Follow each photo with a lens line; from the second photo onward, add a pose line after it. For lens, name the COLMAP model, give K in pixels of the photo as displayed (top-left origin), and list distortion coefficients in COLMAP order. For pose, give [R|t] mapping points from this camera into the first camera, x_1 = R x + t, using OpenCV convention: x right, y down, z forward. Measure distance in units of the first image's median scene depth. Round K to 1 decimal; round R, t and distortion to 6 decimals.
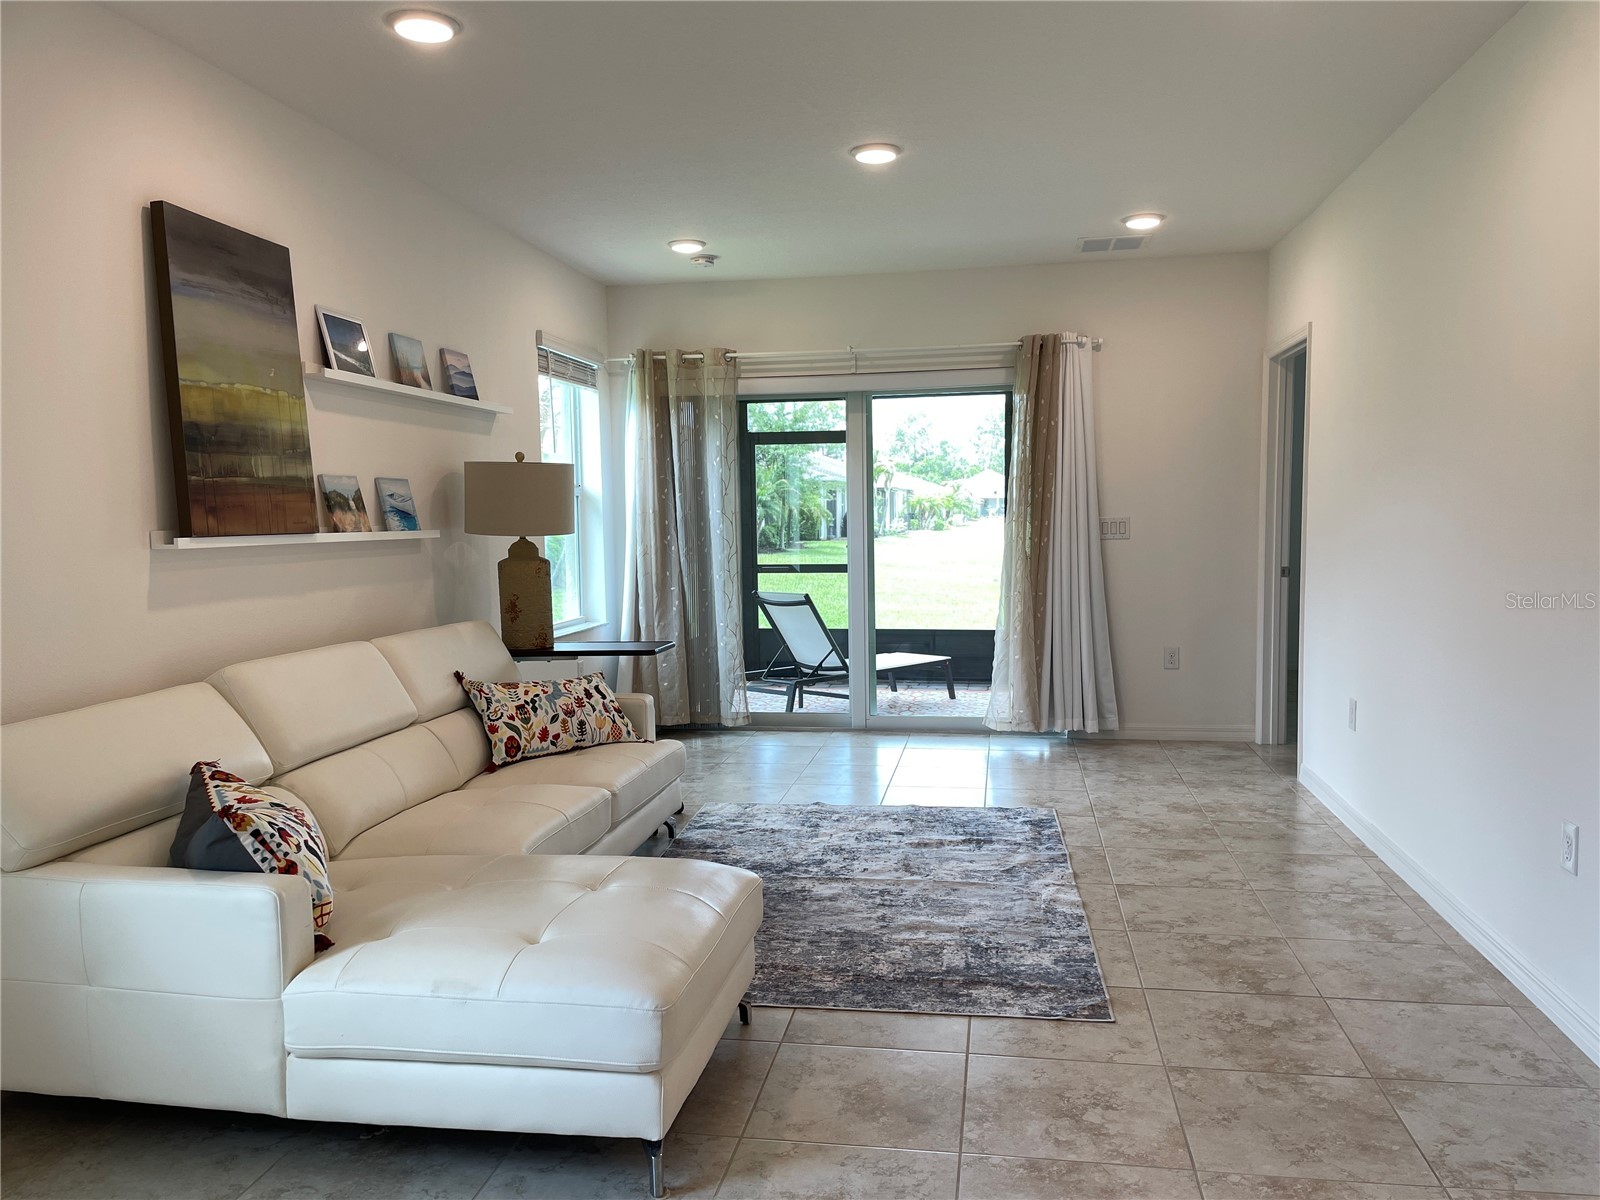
lens RADIAL K [[1211.4, 0, 791.5], [0, 1211.4, 607.7], [0, 0, 1]] dist [0.099763, -0.126047]
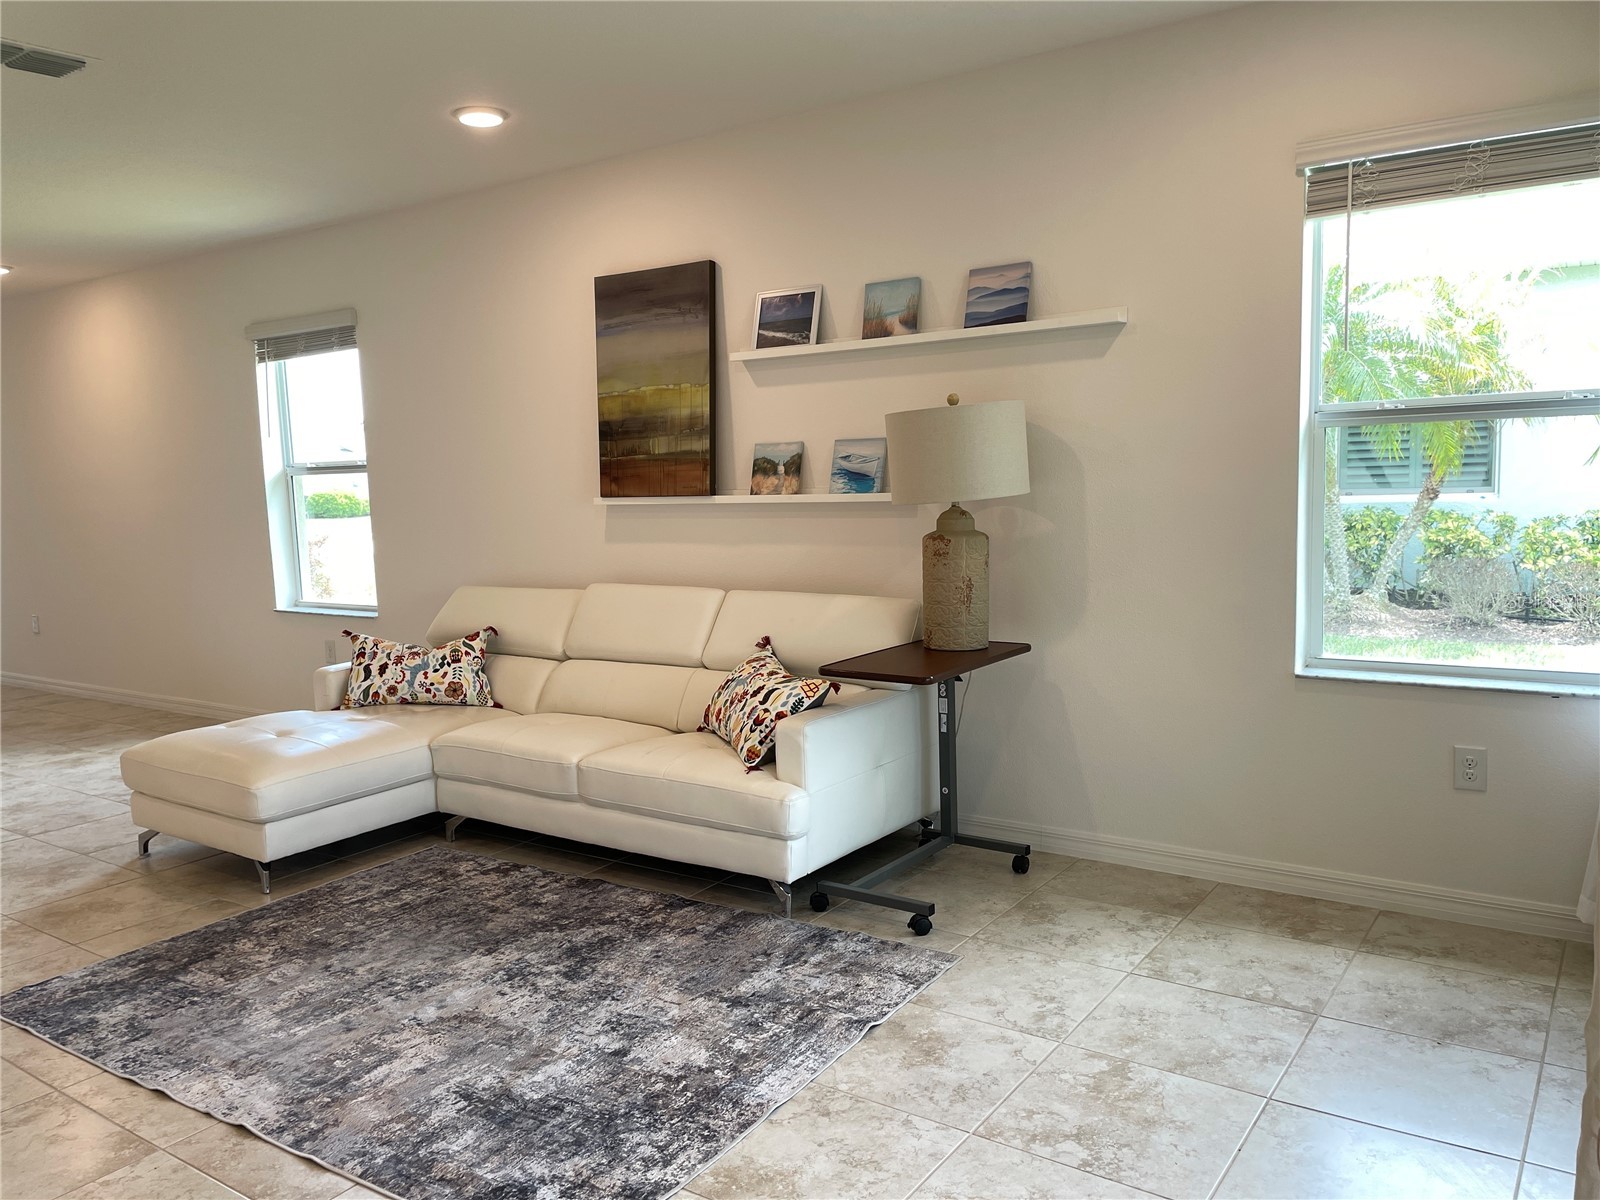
lens RADIAL K [[1211.4, 0, 791.5], [0, 1211.4, 607.7], [0, 0, 1]] dist [0.099763, -0.126047]
pose [[-0.429244, 0.128584, -0.893989, 0.691084], [-0.032291, 0.986996, 0.157466, -0.147693], [0.902611, 0.096459, -0.419510, 1.639529]]
